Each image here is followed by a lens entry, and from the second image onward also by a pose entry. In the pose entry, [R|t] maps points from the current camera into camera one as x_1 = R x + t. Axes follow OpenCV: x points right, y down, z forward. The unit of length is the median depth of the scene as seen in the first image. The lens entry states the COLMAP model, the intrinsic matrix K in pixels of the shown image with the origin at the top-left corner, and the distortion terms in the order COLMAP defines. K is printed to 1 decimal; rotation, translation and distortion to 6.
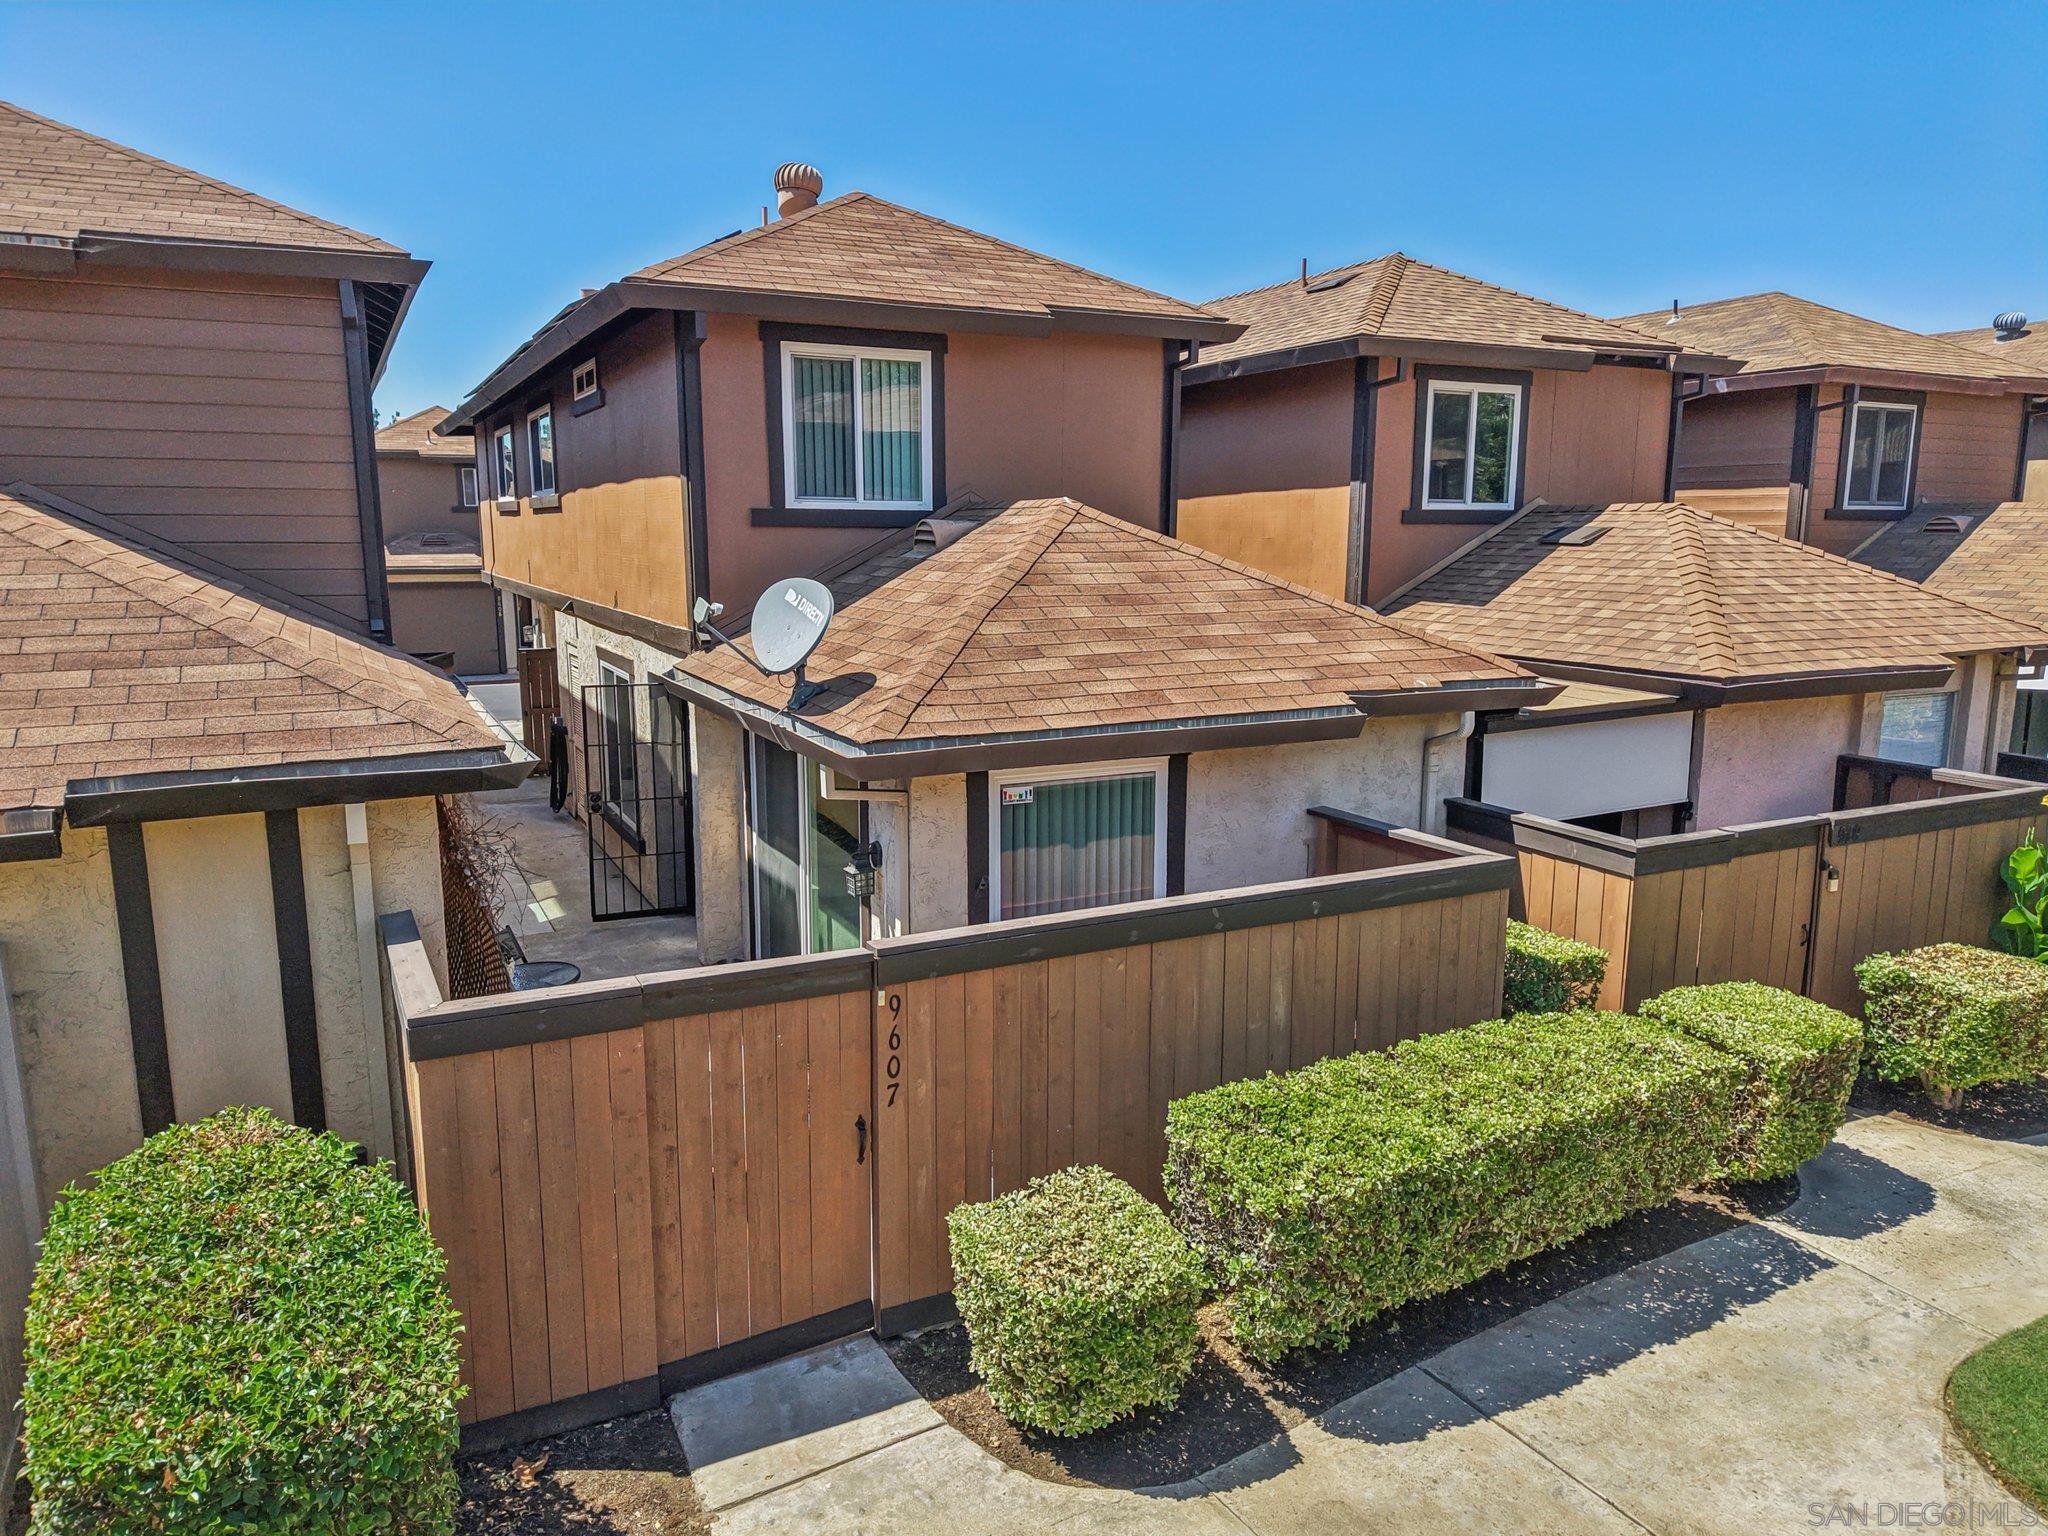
lens RADIAL K [[1390.6, 0, 1026.0], [0, 1390.6, 762.0], [0, 0, 1]] dist [0.020479, -0.003150]
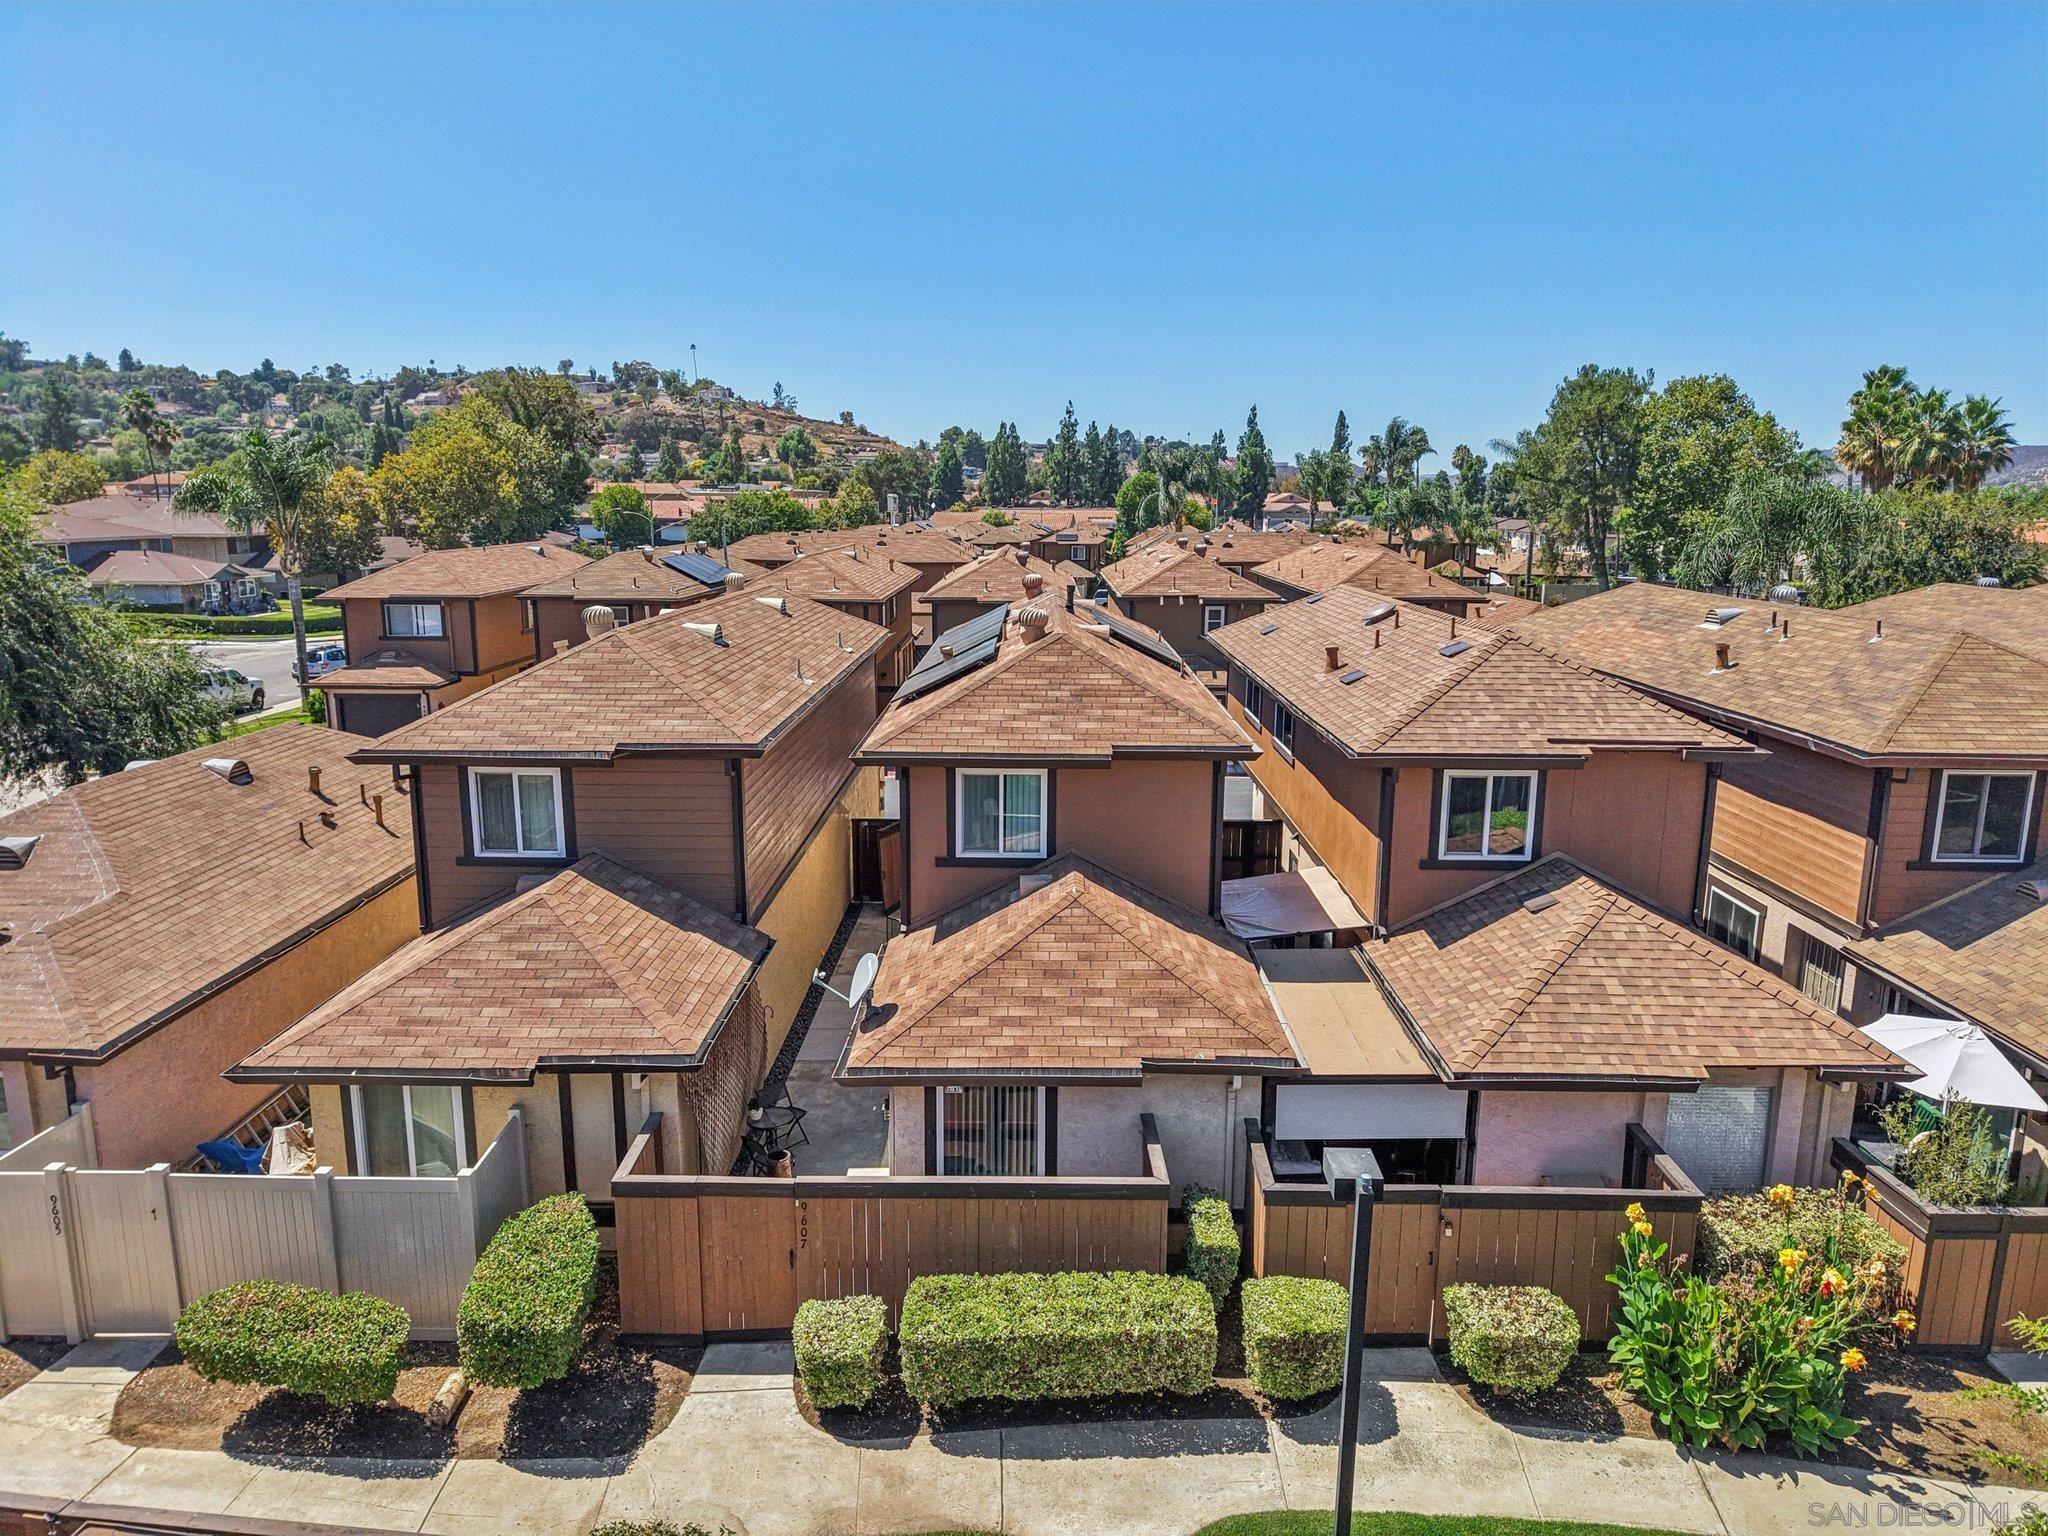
lens RADIAL K [[1390.6, 0, 1025.8], [0, 1390.6, 776.2], [0, 0, 1]] dist [0.020479, -0.003150]
pose [[0.884767, 0.095117, -0.456224, 1.164539], [-0.077798, 0.995359, 0.056646, -0.663367], [0.459494, -0.014625, 0.888060, -0.832300]]
